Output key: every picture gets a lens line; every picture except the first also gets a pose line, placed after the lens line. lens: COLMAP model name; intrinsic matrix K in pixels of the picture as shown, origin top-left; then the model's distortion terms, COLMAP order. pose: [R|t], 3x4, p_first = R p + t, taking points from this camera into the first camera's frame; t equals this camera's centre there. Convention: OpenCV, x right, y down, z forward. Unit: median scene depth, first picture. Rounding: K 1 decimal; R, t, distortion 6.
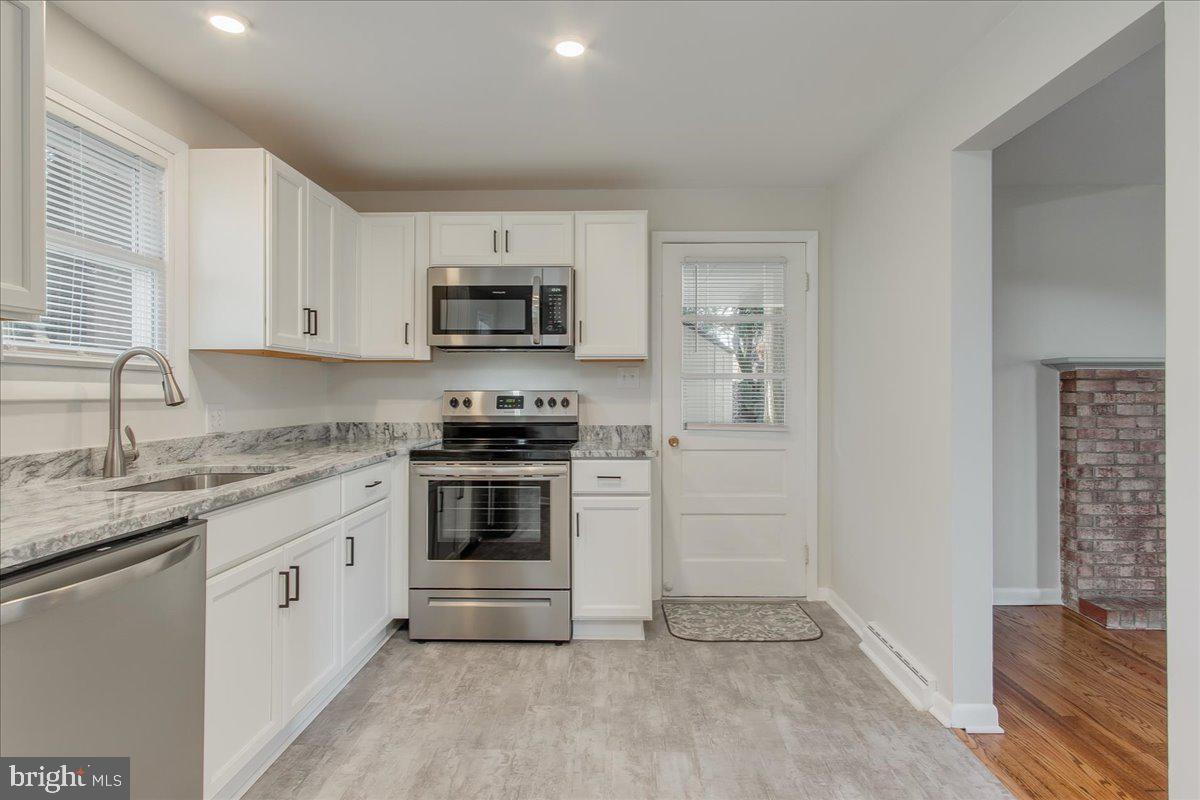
lens RADIAL K [[636.5, 0, 606.7], [0, 636.5, 389.0], [0, 0, 1]] dist [-0.000653, -0.002149]
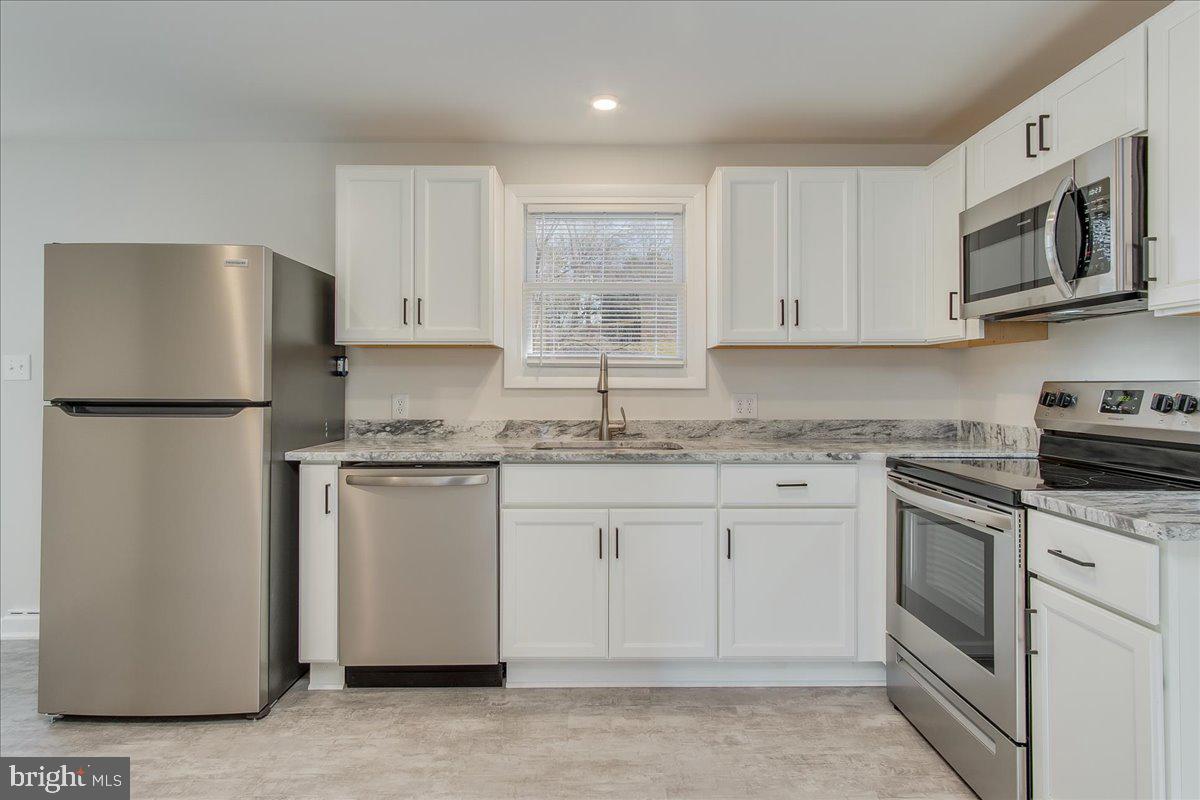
lens RADIAL K [[643.9, 0, 606.8], [0, 643.9, 378.2], [0, 0, 1]] dist [-0.006152, -0.000021]
pose [[0.040997, -0.008118, -0.999126, 0.420318], [0.003501, 0.999962, -0.007981, 0.003069], [0.999153, -0.003171, 0.041024, 0.546177]]
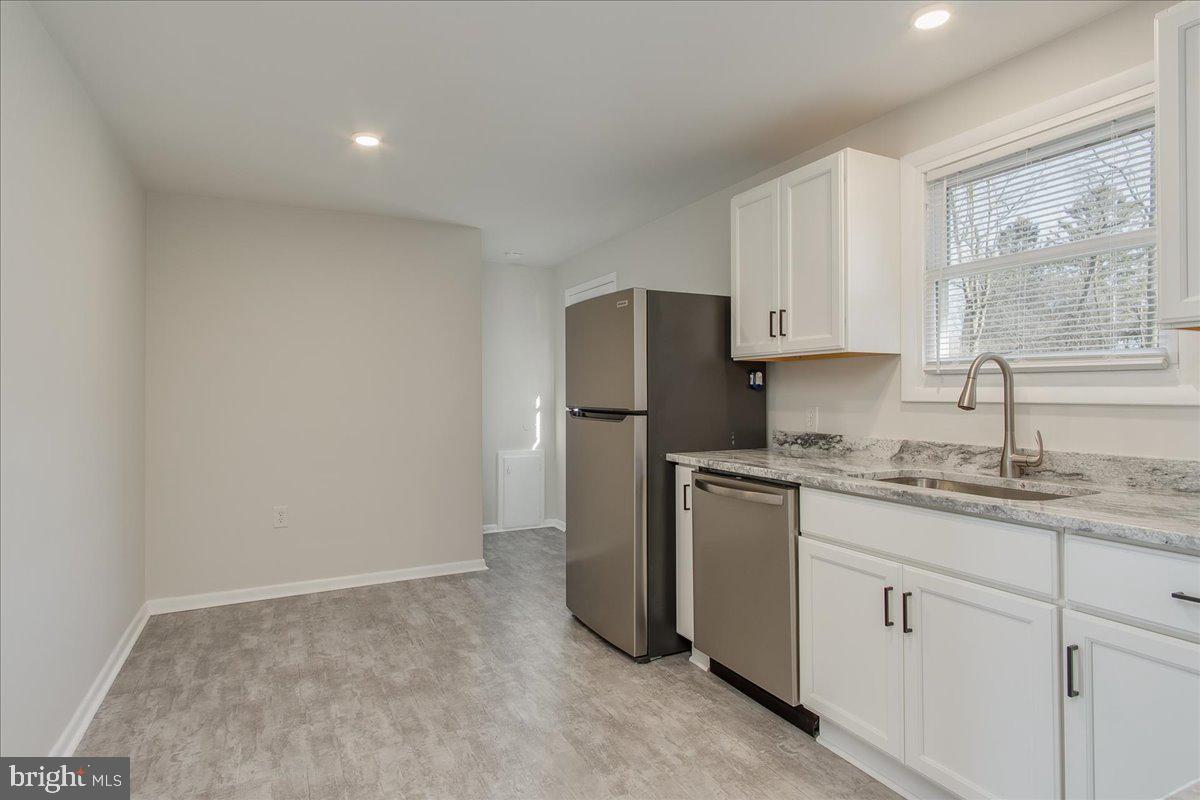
lens RADIAL K [[636.5, 0, 595.1], [0, 636.5, 388.3], [0, 0, 1]] dist [-0.000653, -0.002149]
pose [[-0.879422, -0.002440, -0.476037, 0.183001], [0.004363, 0.999904, -0.013185, 0.002139], [0.476023, -0.013672, -0.879326, 0.920612]]
